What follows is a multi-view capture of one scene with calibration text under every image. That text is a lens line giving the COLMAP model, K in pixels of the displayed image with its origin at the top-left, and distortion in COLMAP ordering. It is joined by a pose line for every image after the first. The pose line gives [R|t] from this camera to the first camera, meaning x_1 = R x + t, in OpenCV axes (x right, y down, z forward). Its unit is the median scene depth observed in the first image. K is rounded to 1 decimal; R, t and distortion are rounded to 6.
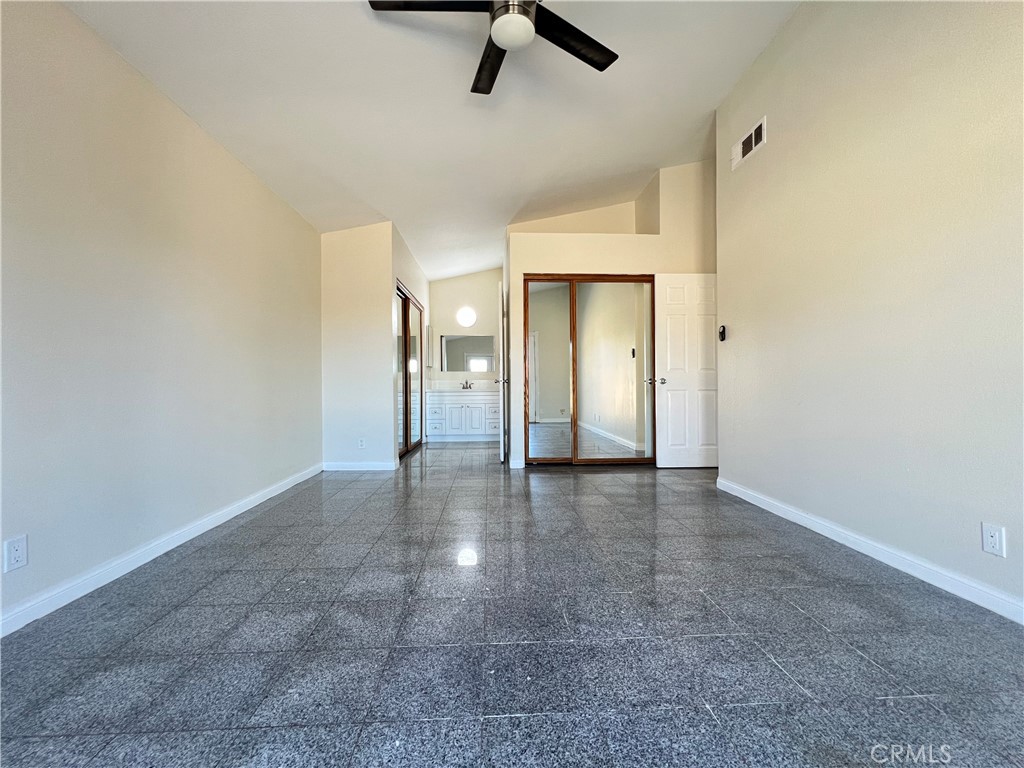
lens RADIAL K [[411.2, 0, 513.4], [0, 411.2, 385.0], [0, 0, 1]] dist [-0.002053, 0.000334]
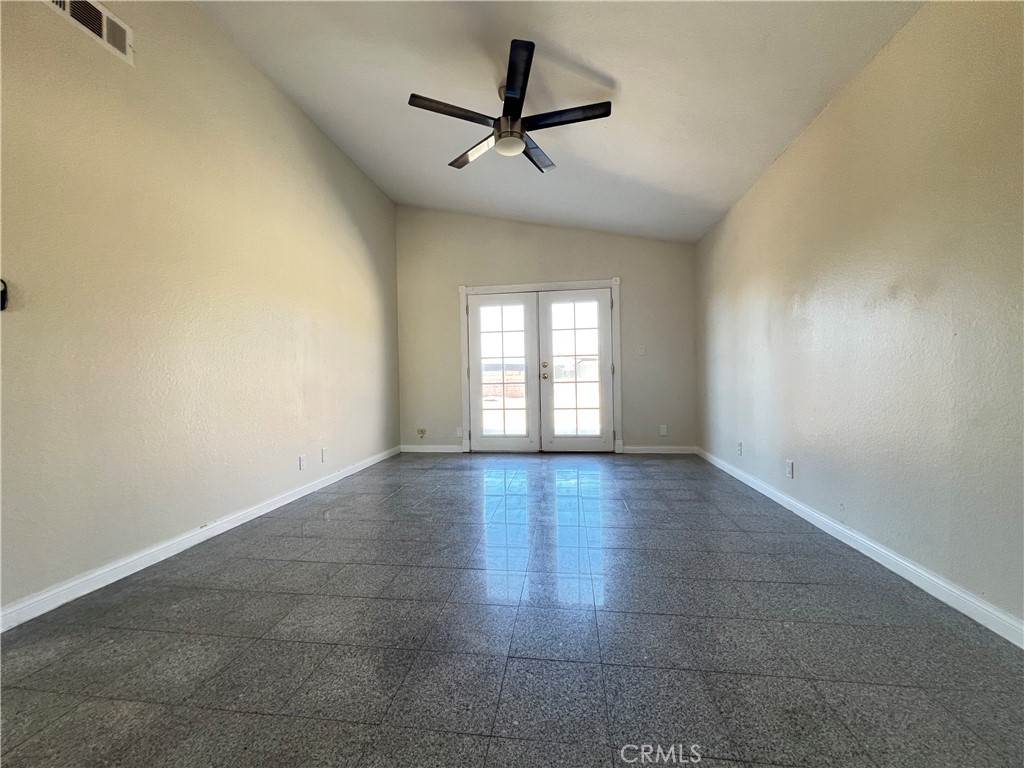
lens RADIAL K [[411.2, 0, 512.4], [0, 411.2, 383.4], [0, 0, 1]] dist [-0.002053, 0.000334]
pose [[-0.981763, 0.022526, 0.188770, -0.211938], [0.024886, 0.999639, 0.010140, -0.020112], [-0.188473, 0.014653, -0.981969, 1.939107]]
